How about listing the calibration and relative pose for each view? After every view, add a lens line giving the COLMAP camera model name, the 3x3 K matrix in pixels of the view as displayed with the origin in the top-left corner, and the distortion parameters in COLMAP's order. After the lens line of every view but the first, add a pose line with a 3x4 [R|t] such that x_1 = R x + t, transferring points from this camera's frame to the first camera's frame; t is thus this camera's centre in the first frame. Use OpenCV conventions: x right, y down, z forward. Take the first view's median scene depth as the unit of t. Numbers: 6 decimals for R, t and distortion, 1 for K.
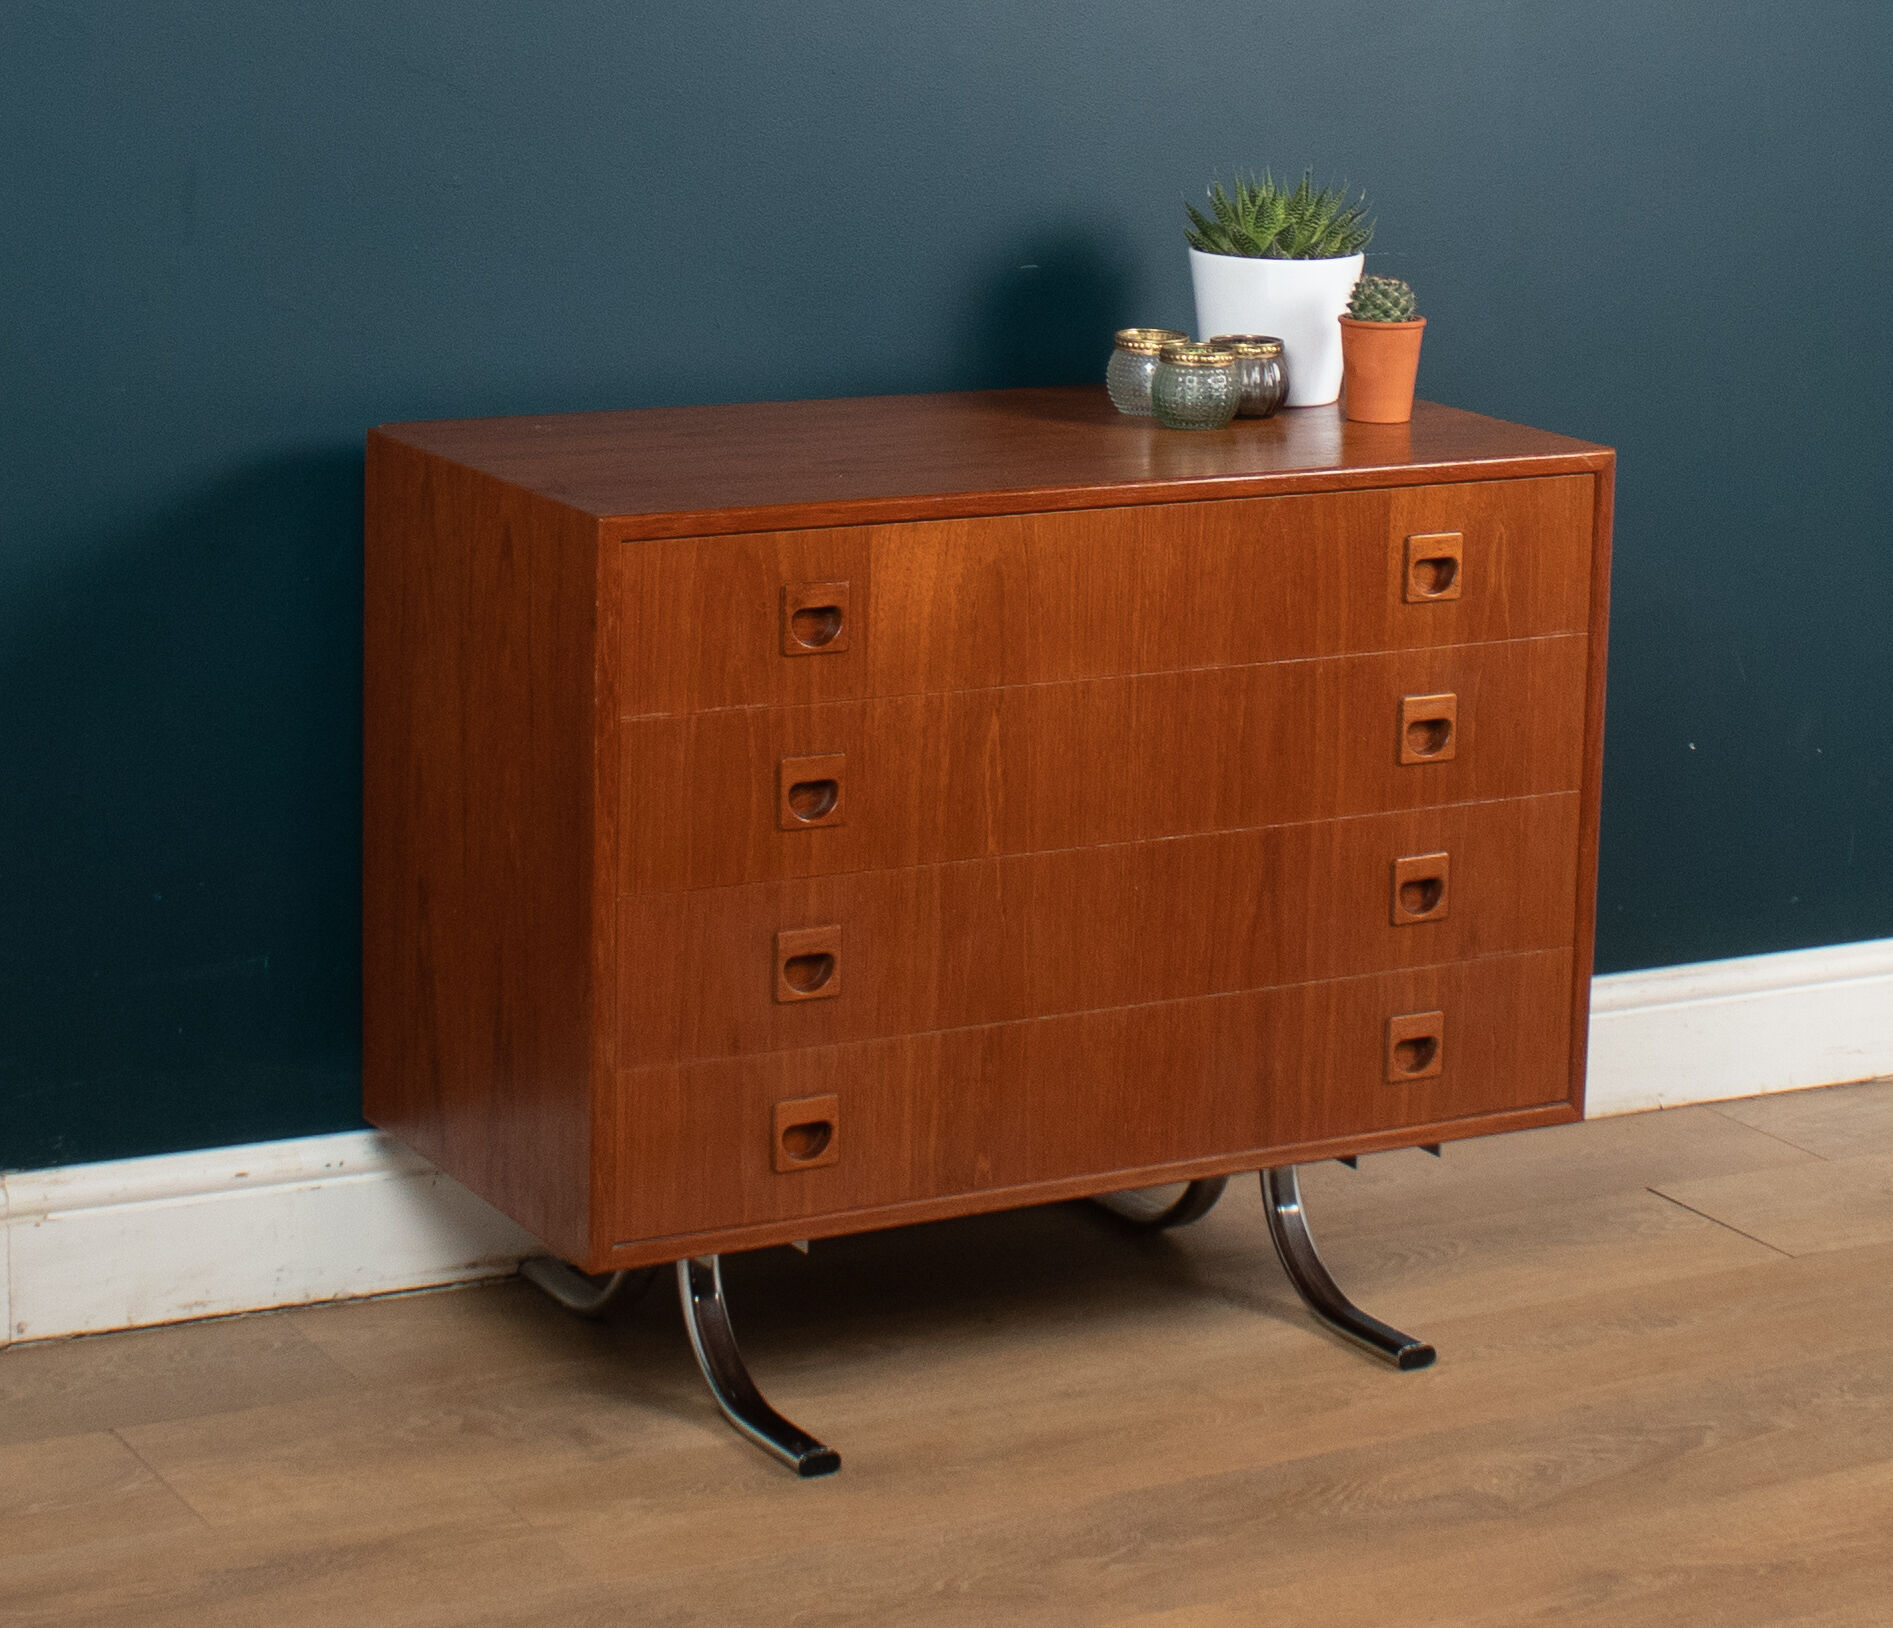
lens RADIAL K [[4675.7, 0, 944.8], [0, 4675.7, 626.6], [0, 0, 1]] dist [-0.145854, 0.000000]
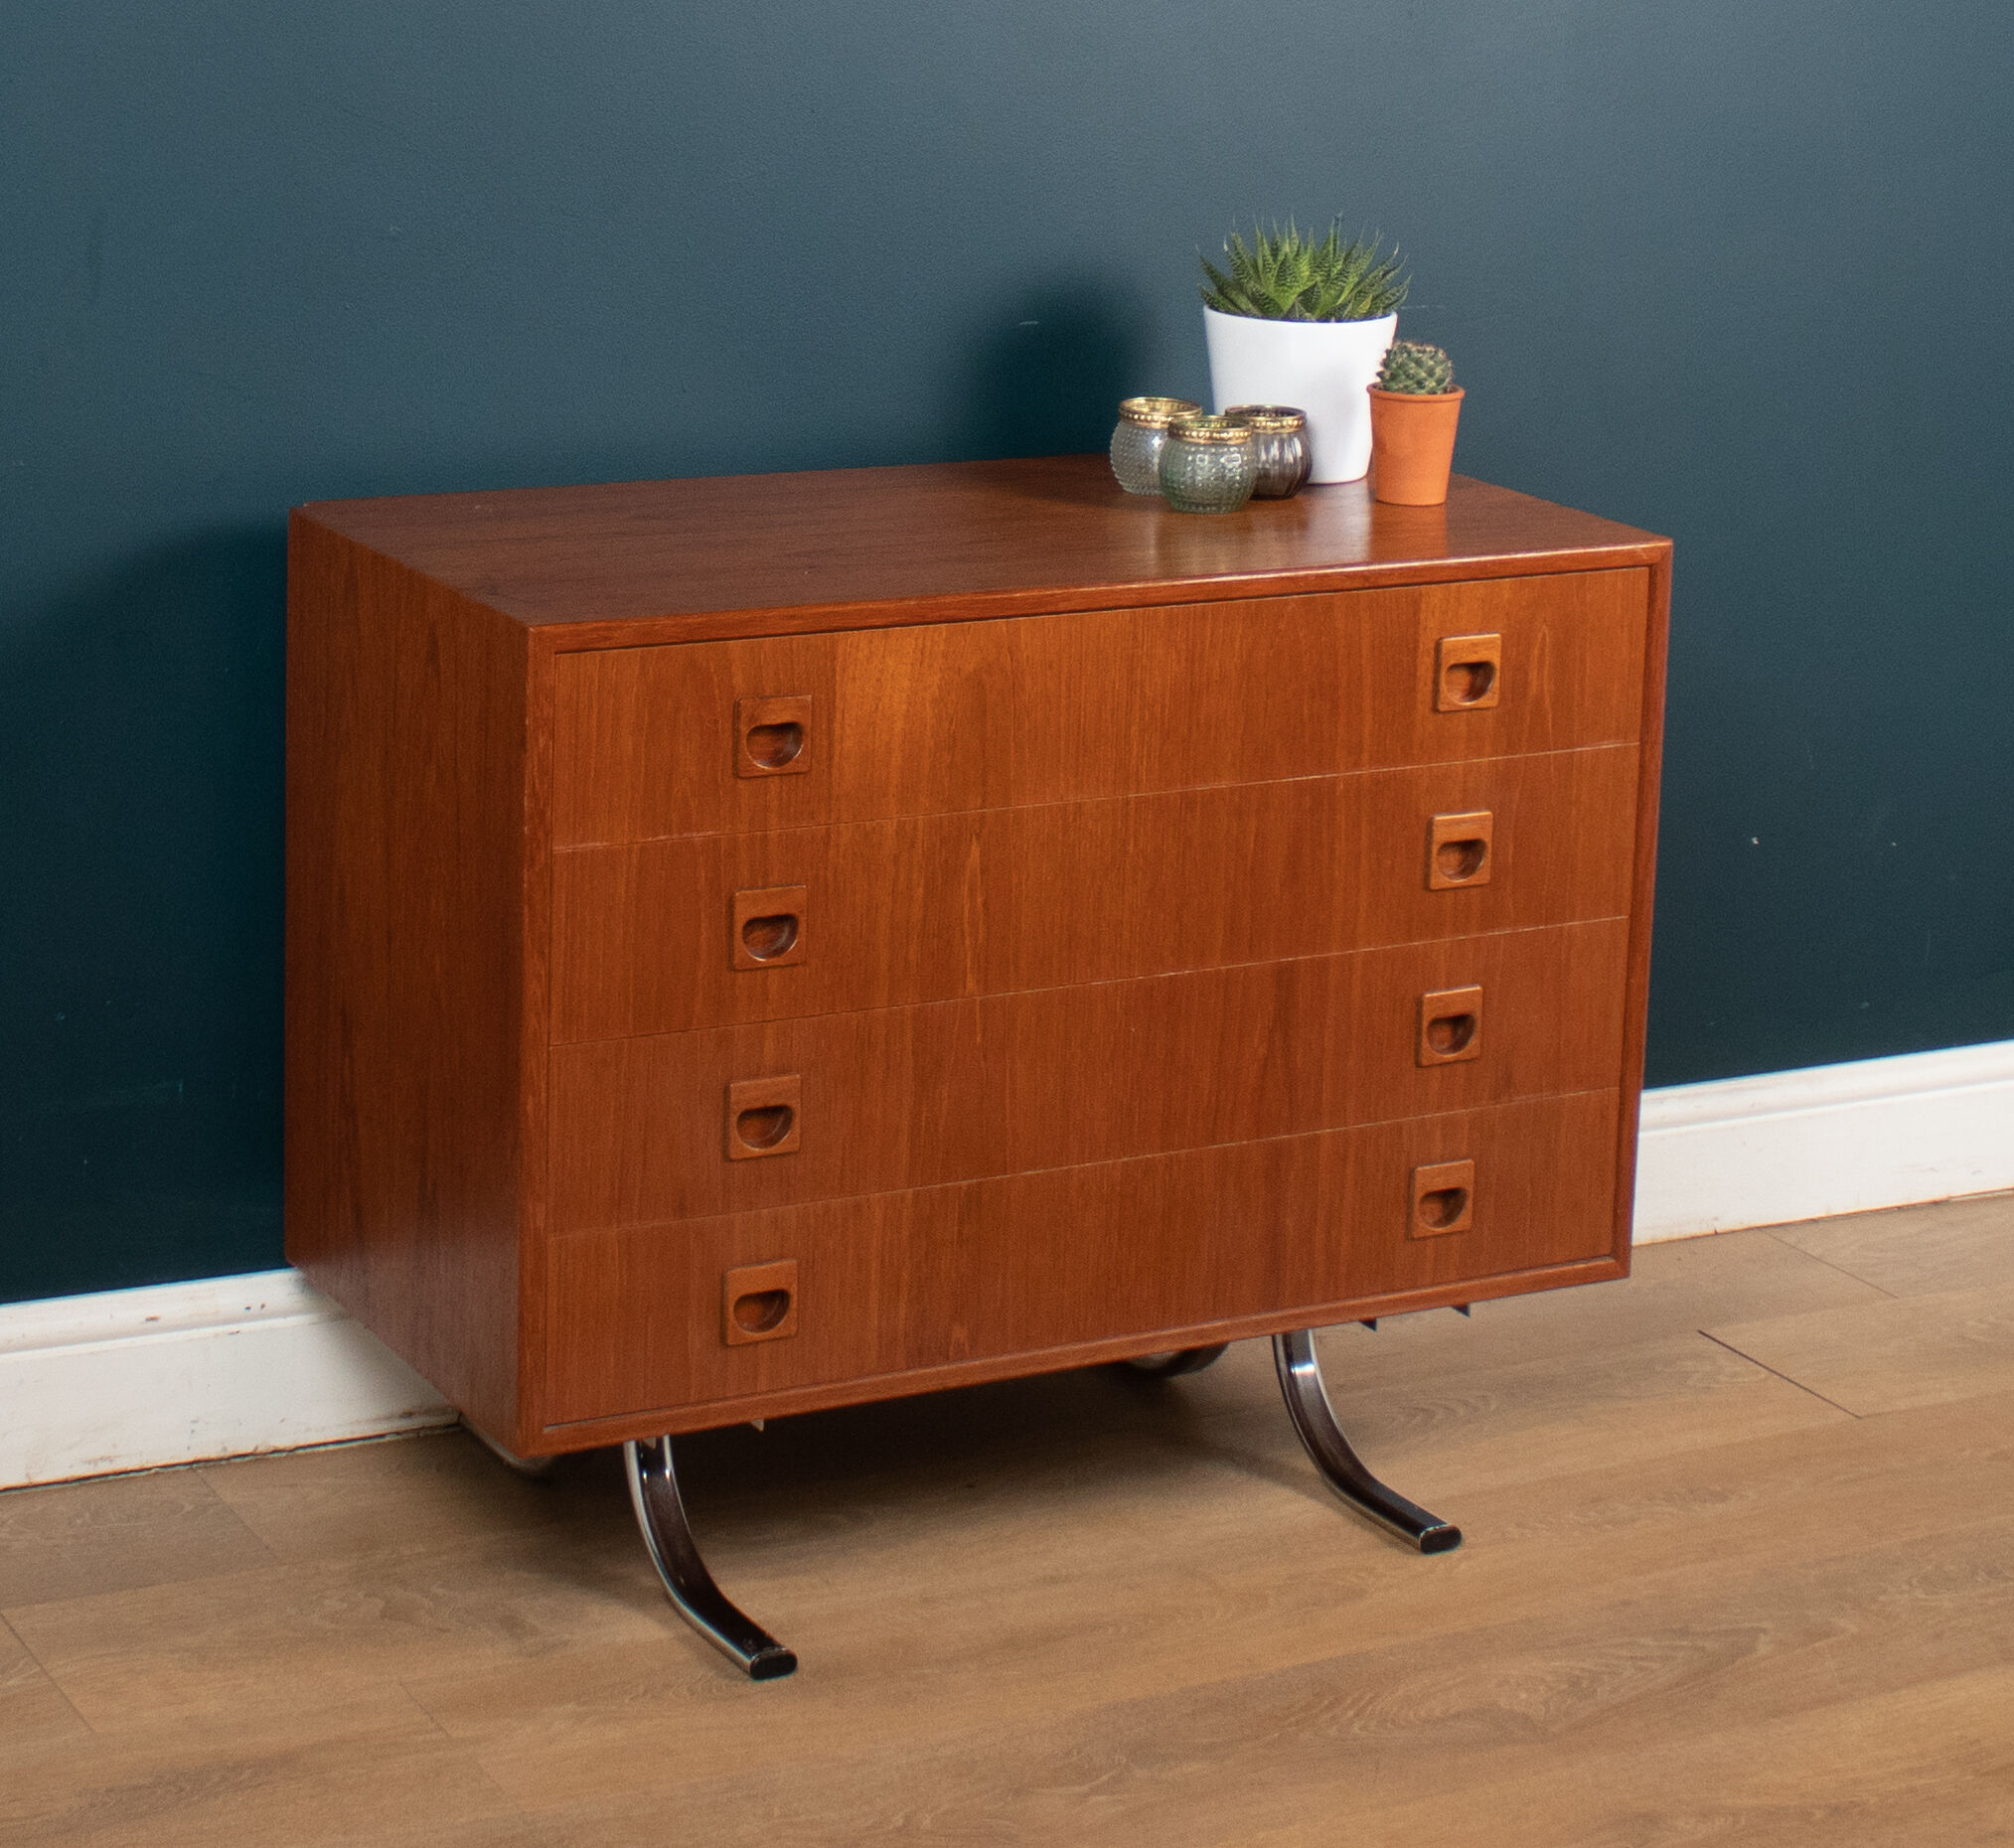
lens RADIAL K [[4674.7, 0, 818.7], [0, 4674.7, 630.2], [0, 0, 1]] dist [-0.135058, 0.000000]
pose [[0.999156, 0.009010, -0.040069, 0.015823], [-0.008537, 0.999892, 0.011958, -0.031095], [0.040173, -0.011606, 0.999125, 0.098893]]
